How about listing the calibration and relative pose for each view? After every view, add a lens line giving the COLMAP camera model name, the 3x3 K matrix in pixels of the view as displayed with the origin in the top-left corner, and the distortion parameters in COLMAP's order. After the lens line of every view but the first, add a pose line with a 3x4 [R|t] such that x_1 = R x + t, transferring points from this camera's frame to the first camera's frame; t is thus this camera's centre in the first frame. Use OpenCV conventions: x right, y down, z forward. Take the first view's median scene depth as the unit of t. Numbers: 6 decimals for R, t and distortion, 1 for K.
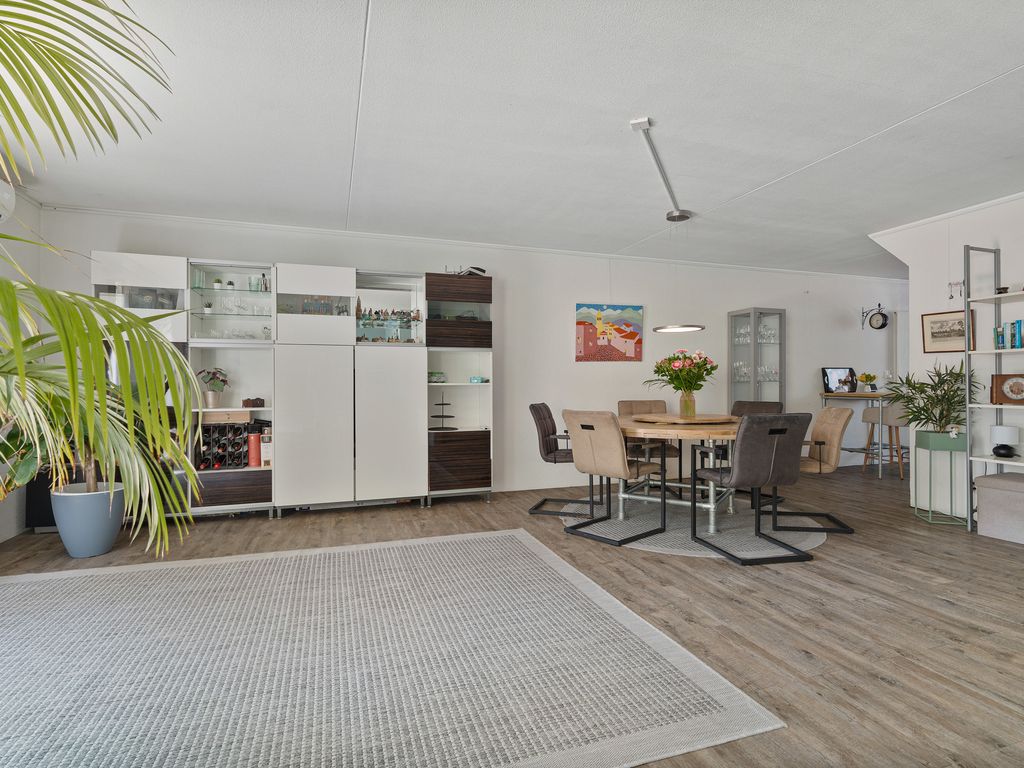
lens RADIAL K [[528.7, 0, 512.0], [0, 528.7, 384.0], [0, 0, 1]] dist [-0.001097, 0.000532]
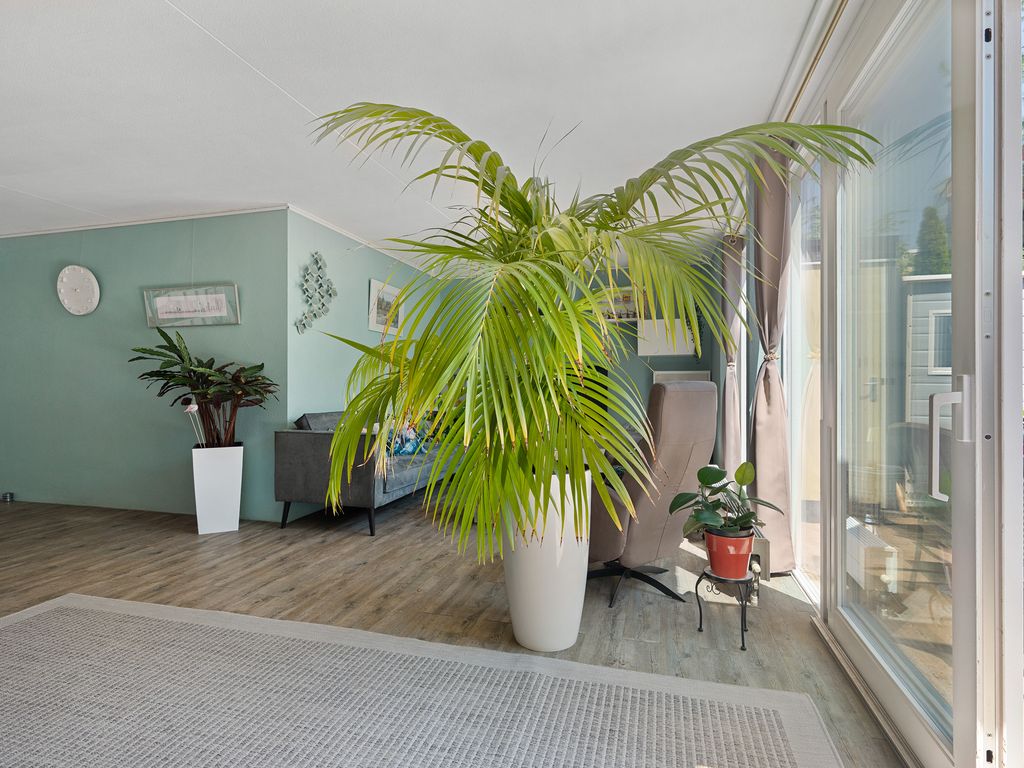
lens RADIAL K [[535.1, 0, 508.1], [0, 535.1, 386.4], [0, 0, 1]] dist [0.002661, 0.000903]
pose [[-0.821769, 0.000936, 0.569820, -0.598435], [0.003048, 0.999992, 0.002754, 0.001079], [-0.569813, 0.004001, -0.821765, 0.616944]]
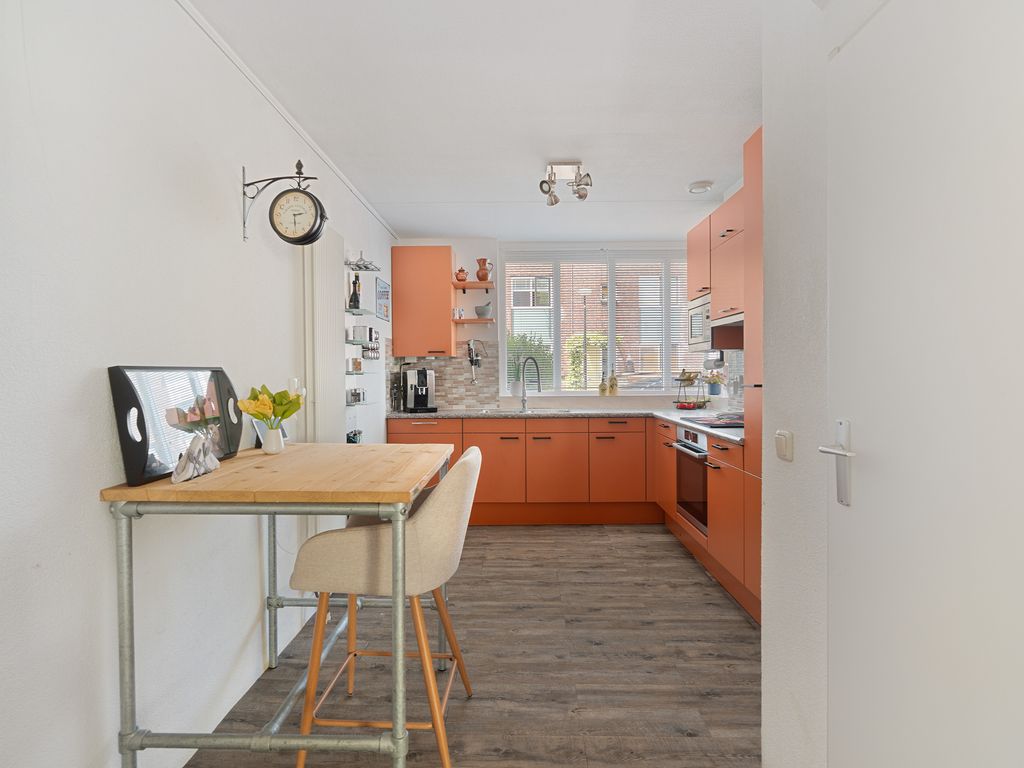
lens RADIAL K [[542.6, 0, 512.0], [0, 542.6, 384.0], [0, 0, 1]] dist [-0.006002, -0.000384]
pose [[0.341755, -0.016897, 0.939637, 0.681926], [0.008162, 0.999854, 0.015012, -0.040176], [-0.939754, 0.002539, 0.341843, 1.207280]]
